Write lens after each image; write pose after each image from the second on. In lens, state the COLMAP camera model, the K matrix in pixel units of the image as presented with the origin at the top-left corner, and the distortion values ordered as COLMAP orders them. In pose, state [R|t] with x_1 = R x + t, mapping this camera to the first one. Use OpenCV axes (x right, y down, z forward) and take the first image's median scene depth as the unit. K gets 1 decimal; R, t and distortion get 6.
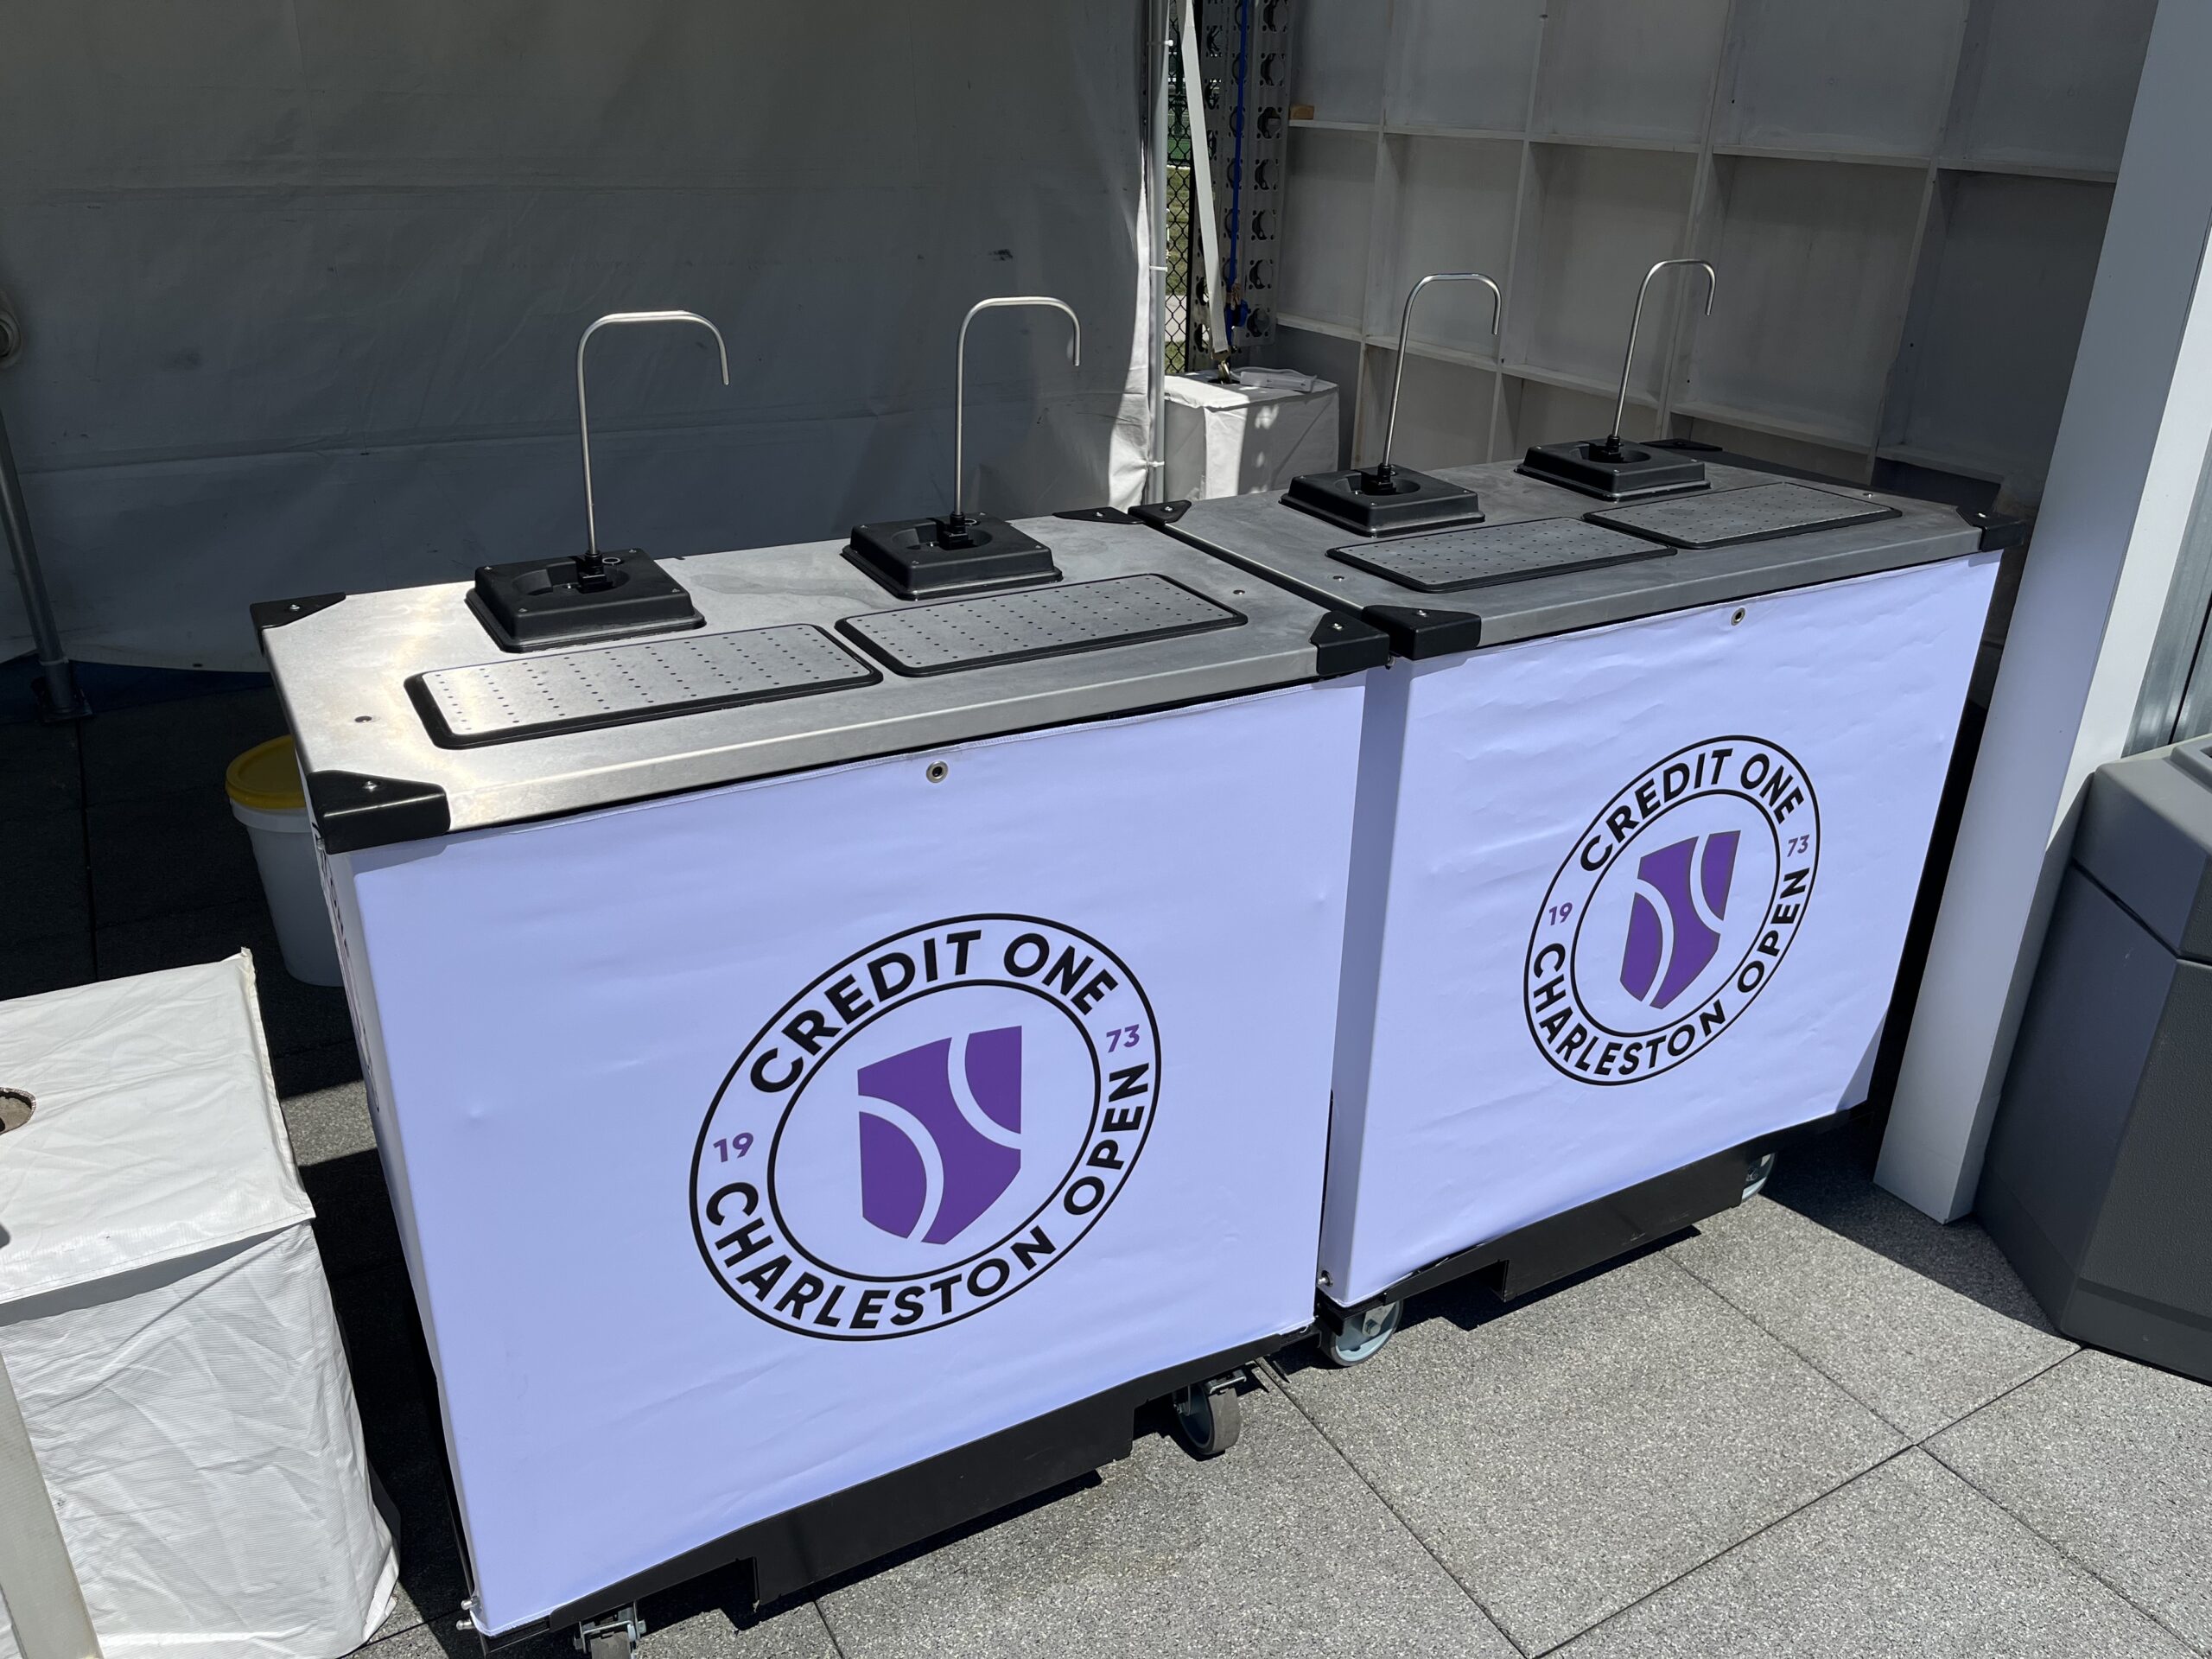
lens RADIAL K [[1674.6, 0, 1113.7], [0, 1674.6, 818.8], [0, 0, 1]] dist [0.023846, -0.023762]
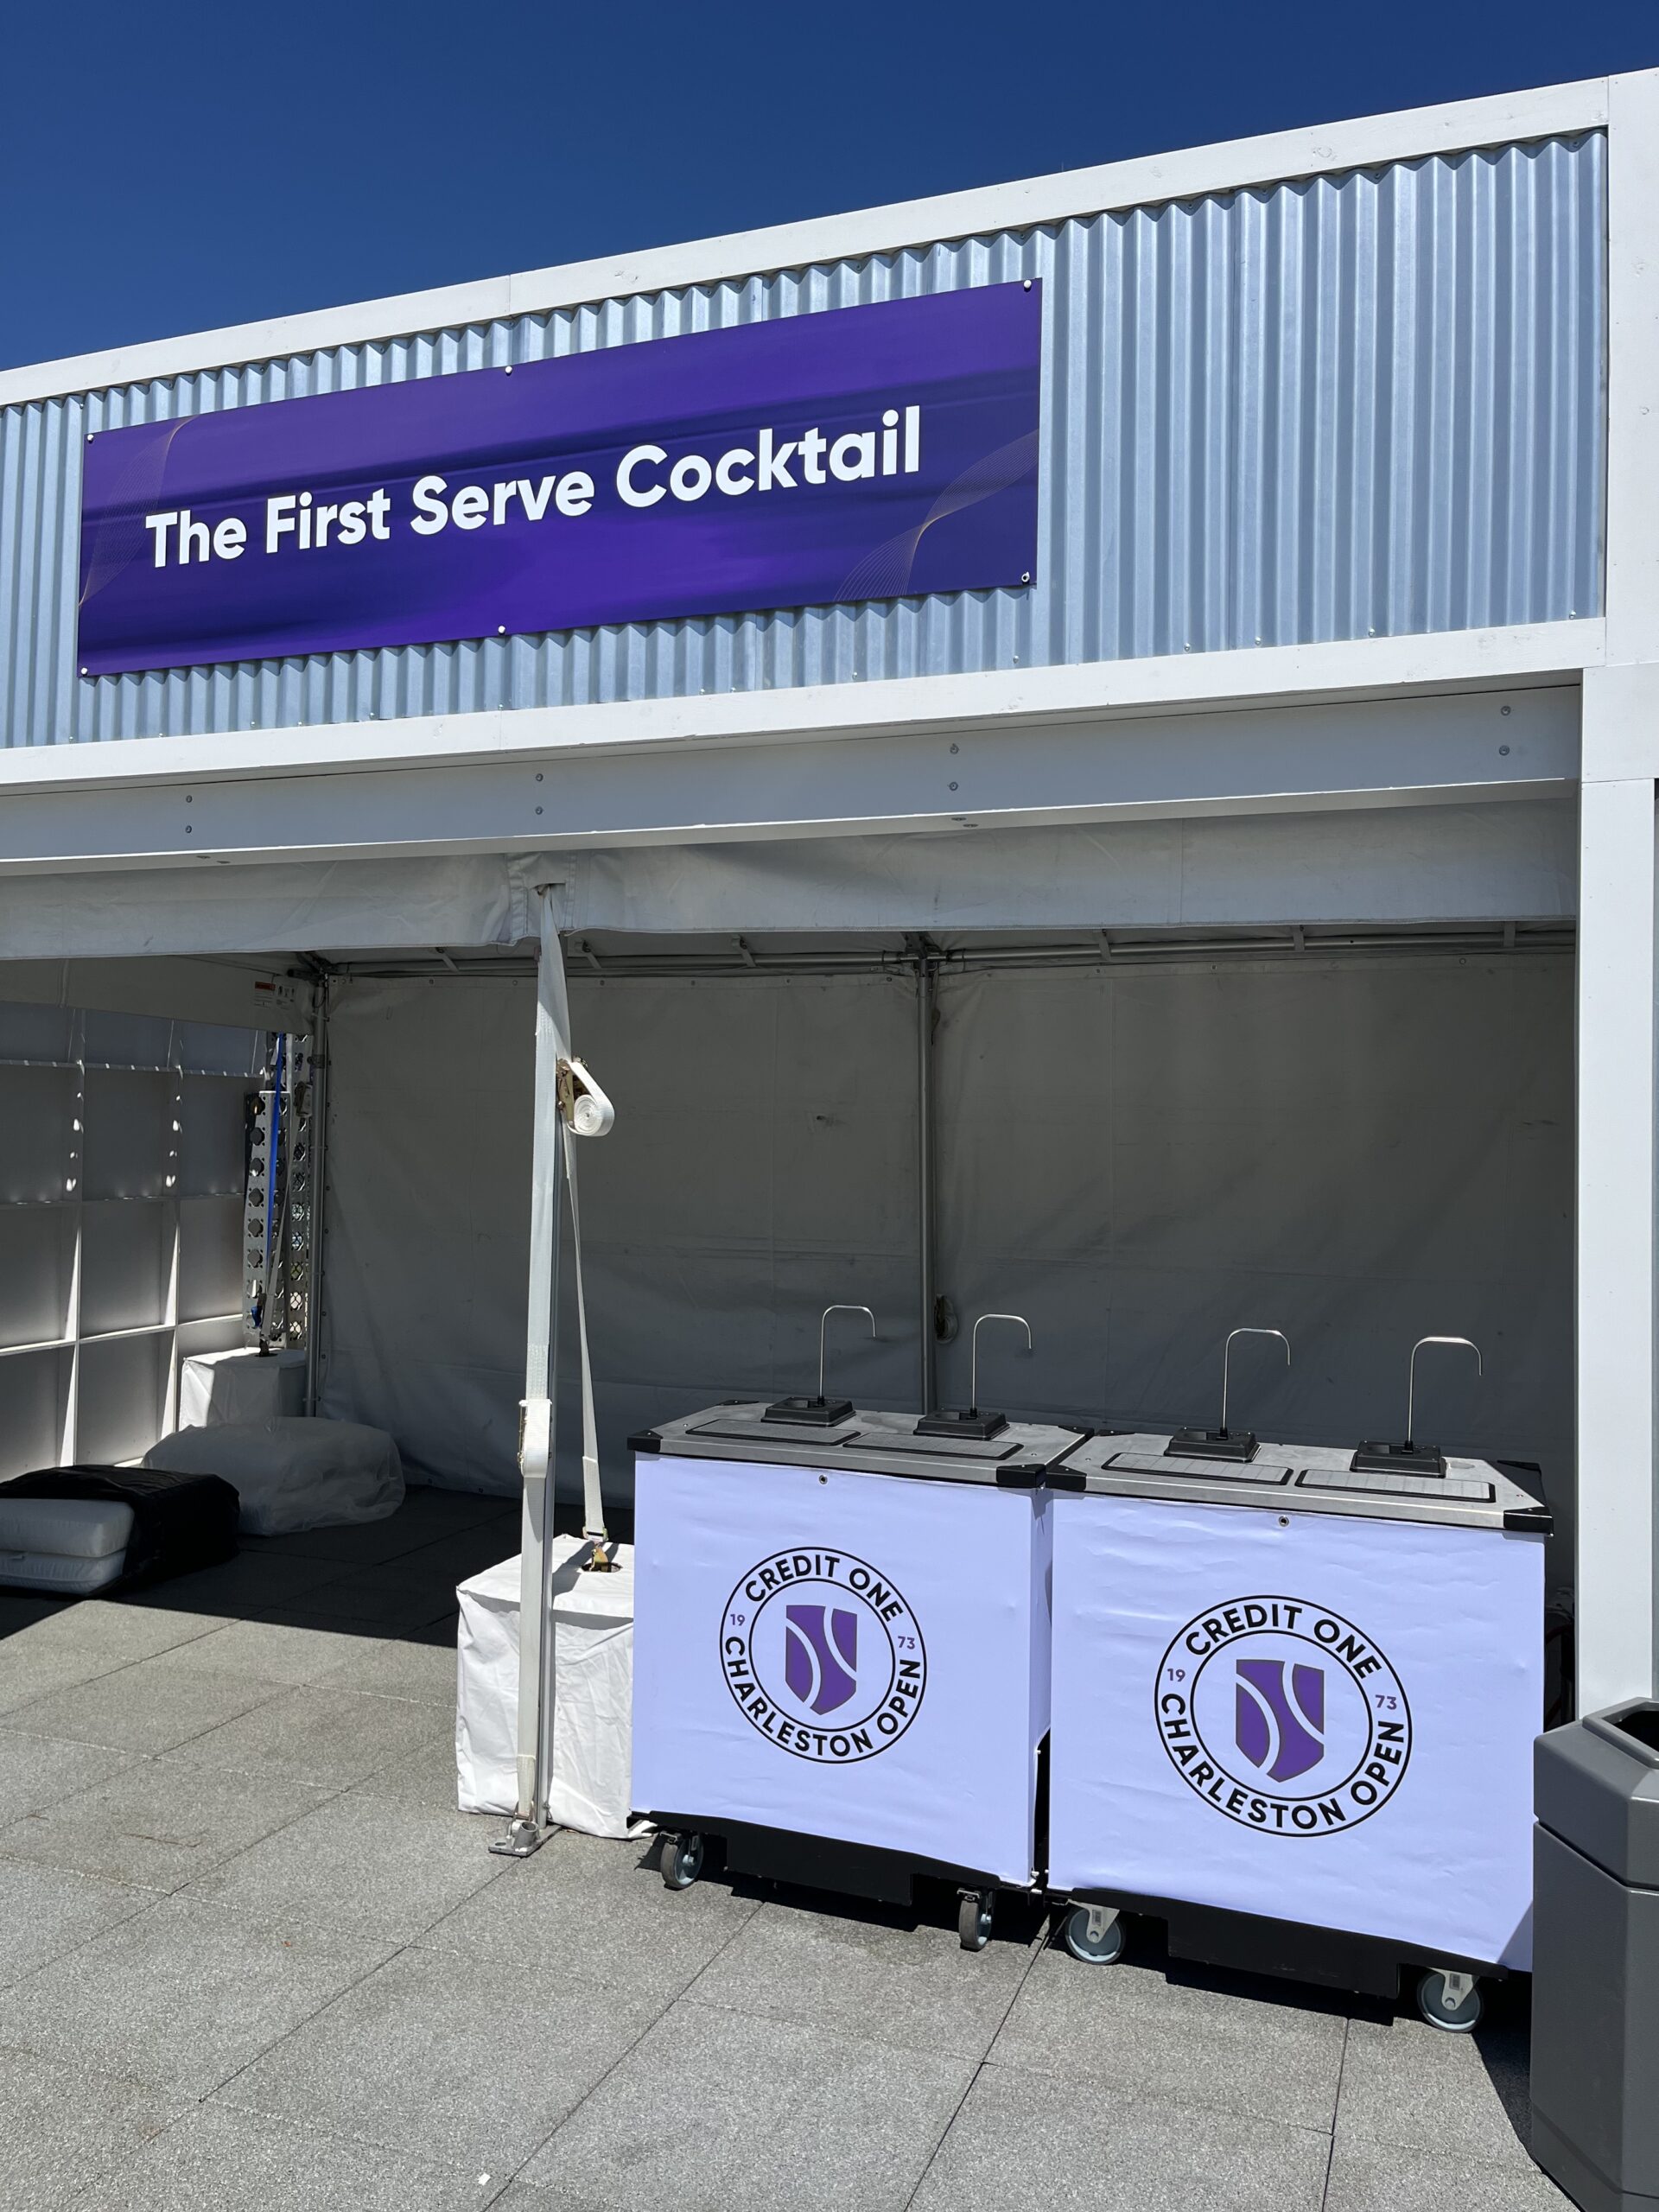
lens RADIAL K [[1674.6, 0, 828.7], [0, 1674.6, 1104.2], [0, 0, 1]] dist [0.023846, -0.023762]
pose [[0.626696, -0.029501, -0.778705, 1.630131], [-0.319915, 0.901451, -0.291617, 0.168470], [0.710568, 0.431874, 0.555498, -0.556070]]
